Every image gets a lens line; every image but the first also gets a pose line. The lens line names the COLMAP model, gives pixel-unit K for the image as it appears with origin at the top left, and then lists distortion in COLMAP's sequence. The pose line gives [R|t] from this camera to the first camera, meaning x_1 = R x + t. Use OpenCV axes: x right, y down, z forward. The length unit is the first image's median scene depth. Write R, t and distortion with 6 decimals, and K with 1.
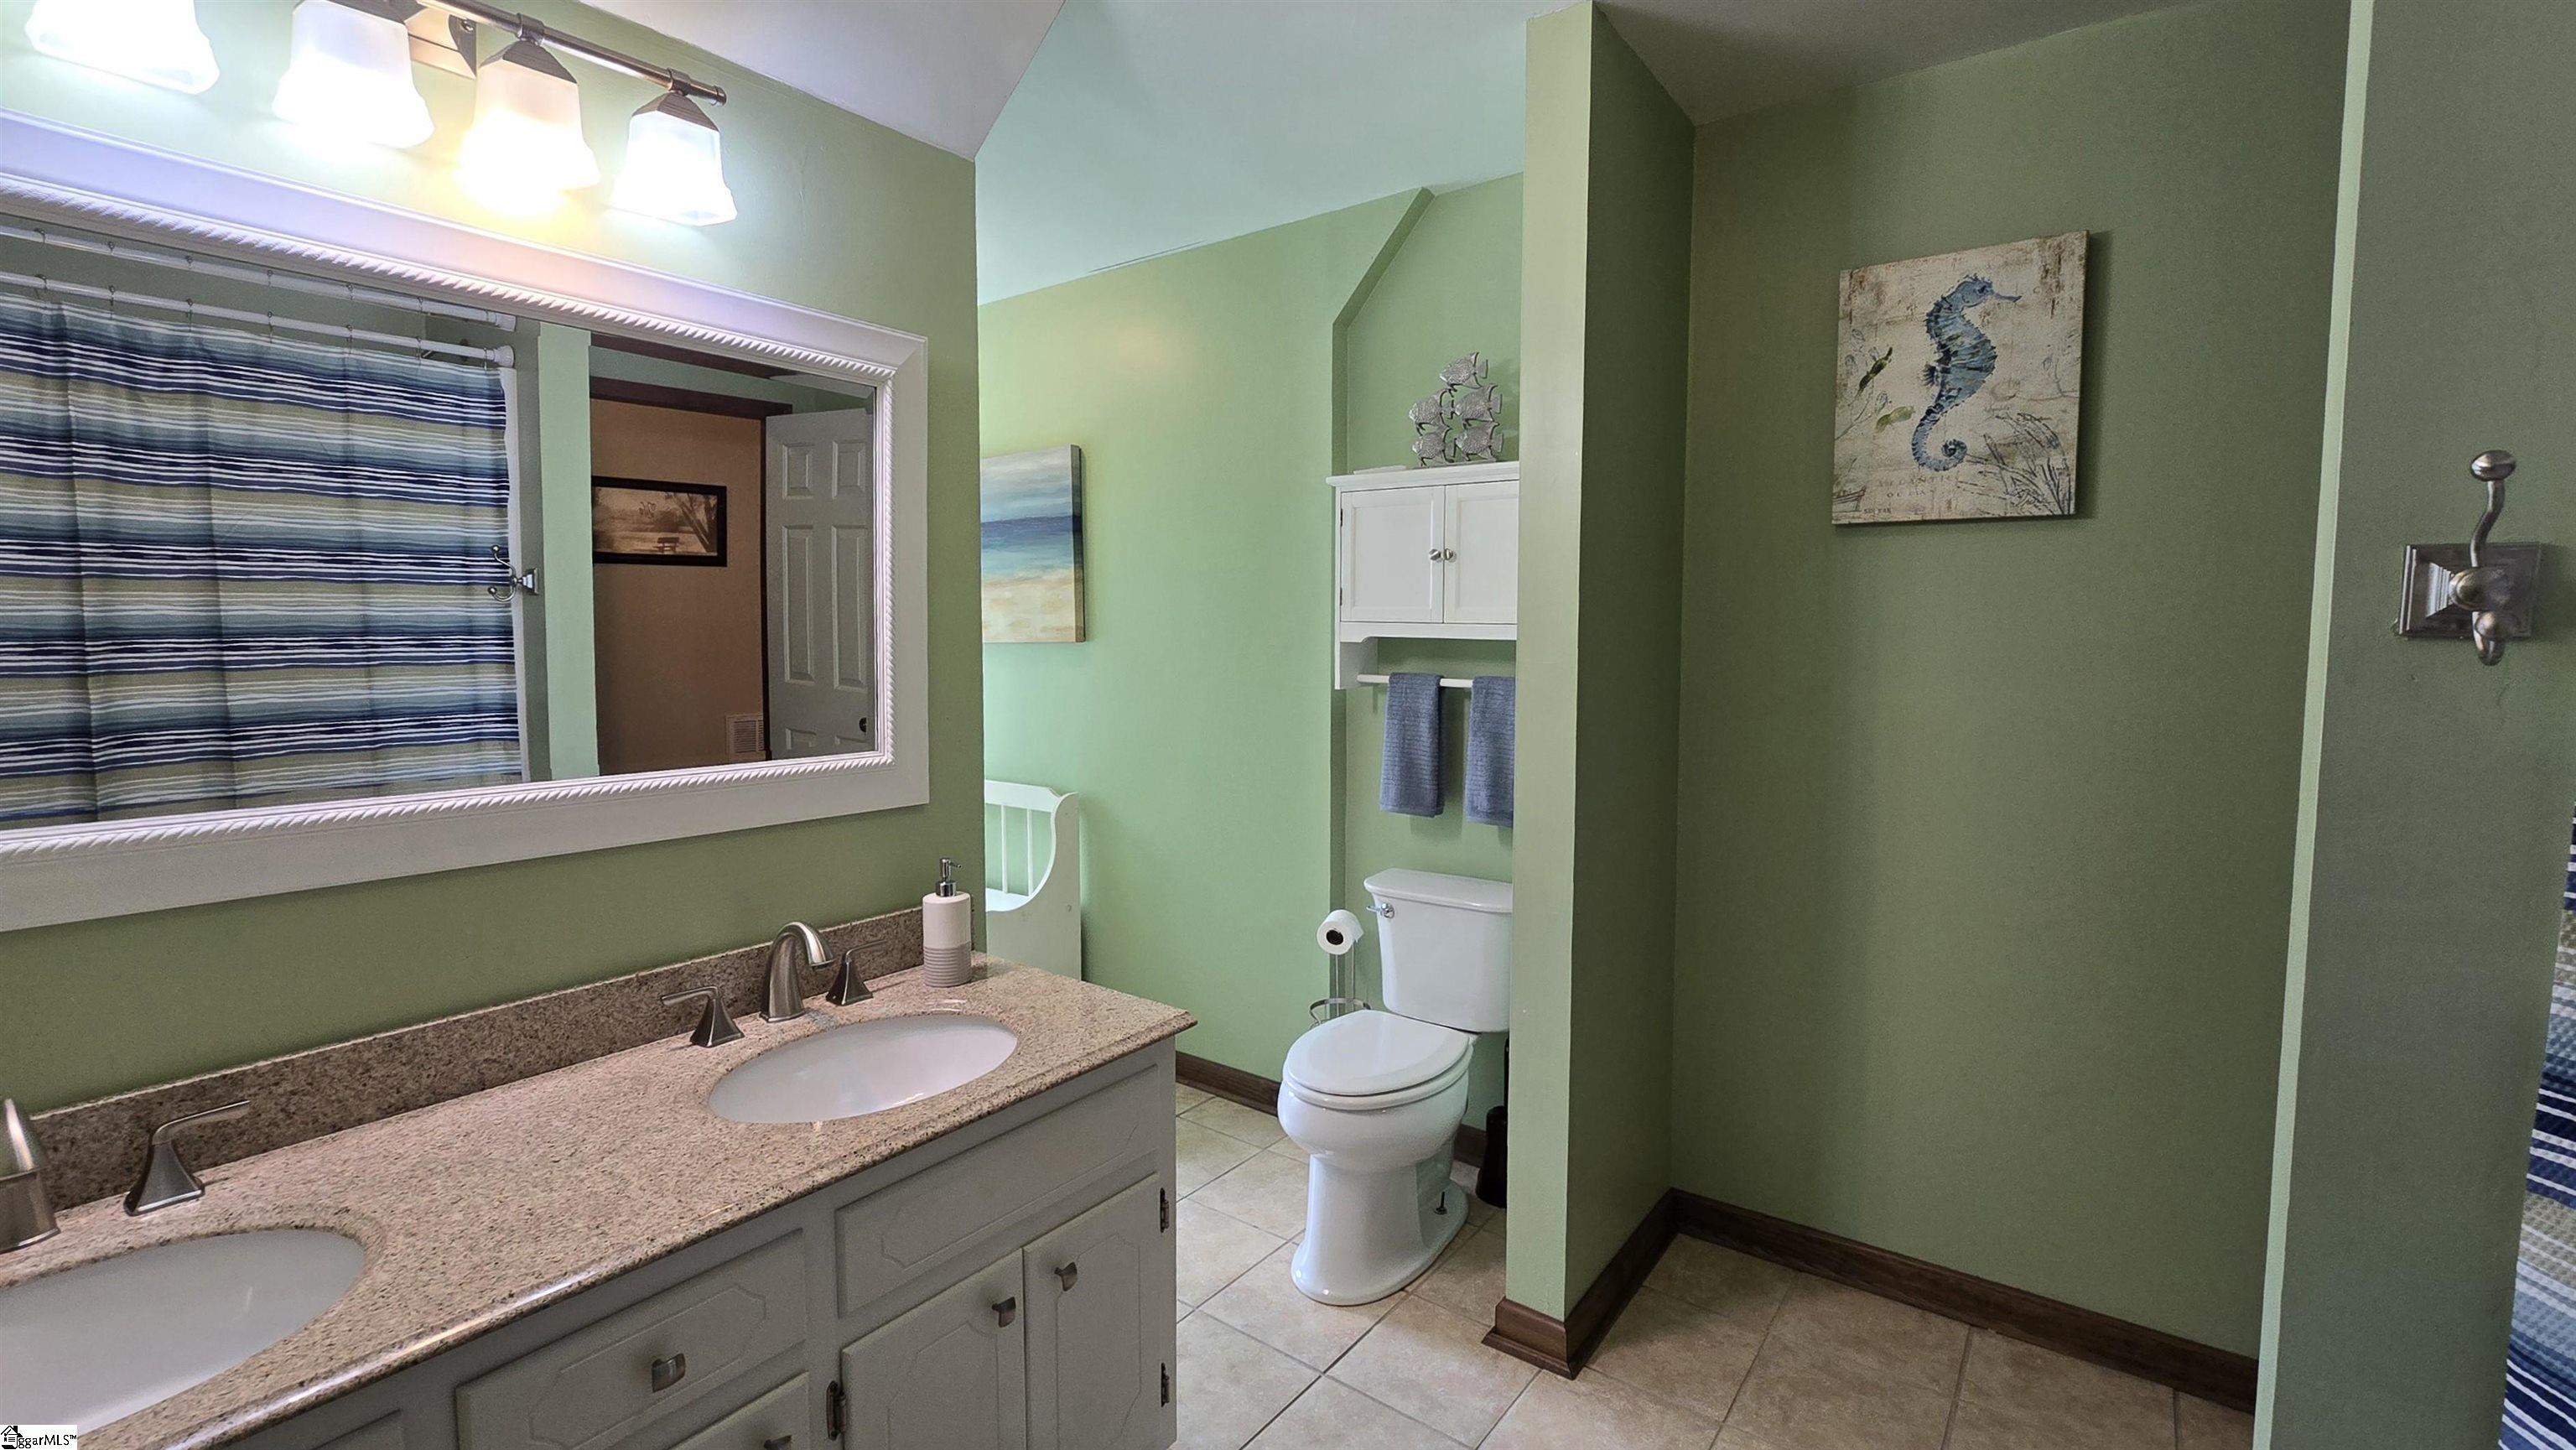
lens RADIAL K [[1087.0, 0, 1288.3], [0, 1087.0, 709.7], [0, 0, 1]] dist [-0.013656, -0.000323]
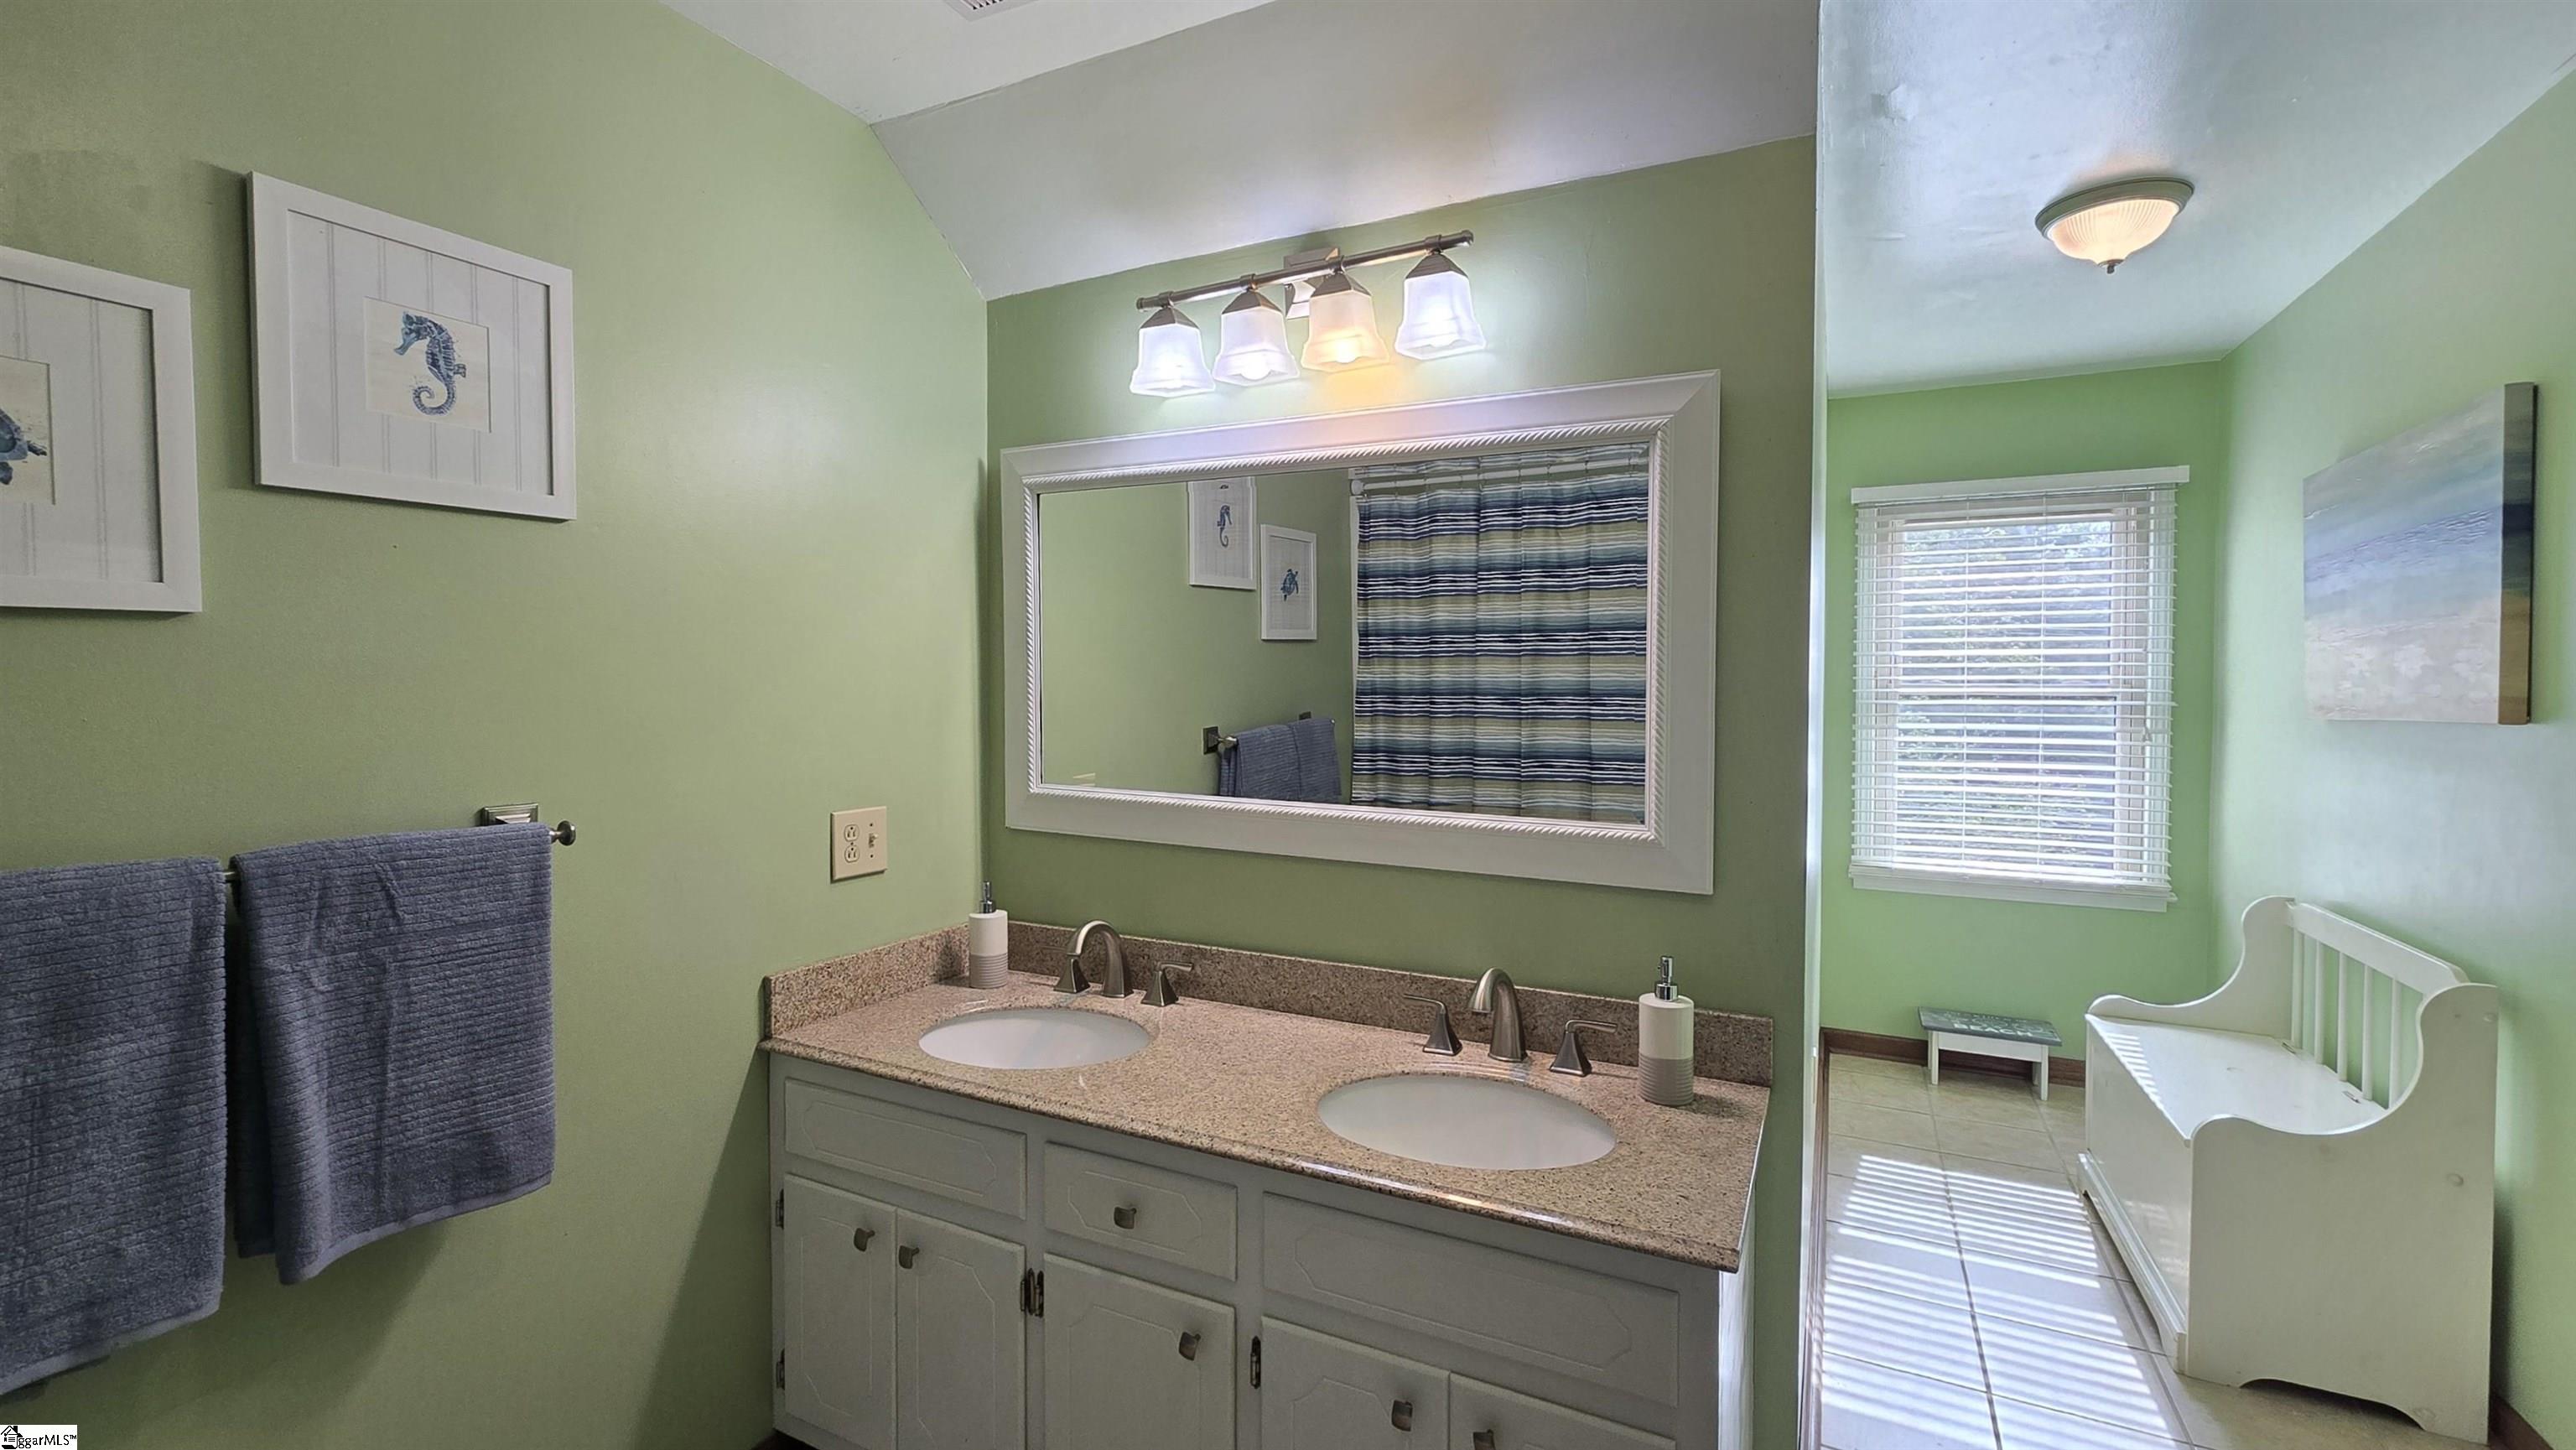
lens RADIAL K [[1087.0, 0, 1288.3], [0, 1087.0, 709.7], [0, 0, 1]] dist [-0.013656, -0.000323]
pose [[0.176607, 0.024531, -0.983976, 0.477762], [-0.079397, 0.996787, 0.010600, -0.046384], [0.981074, 0.076252, 0.177987, 0.510466]]
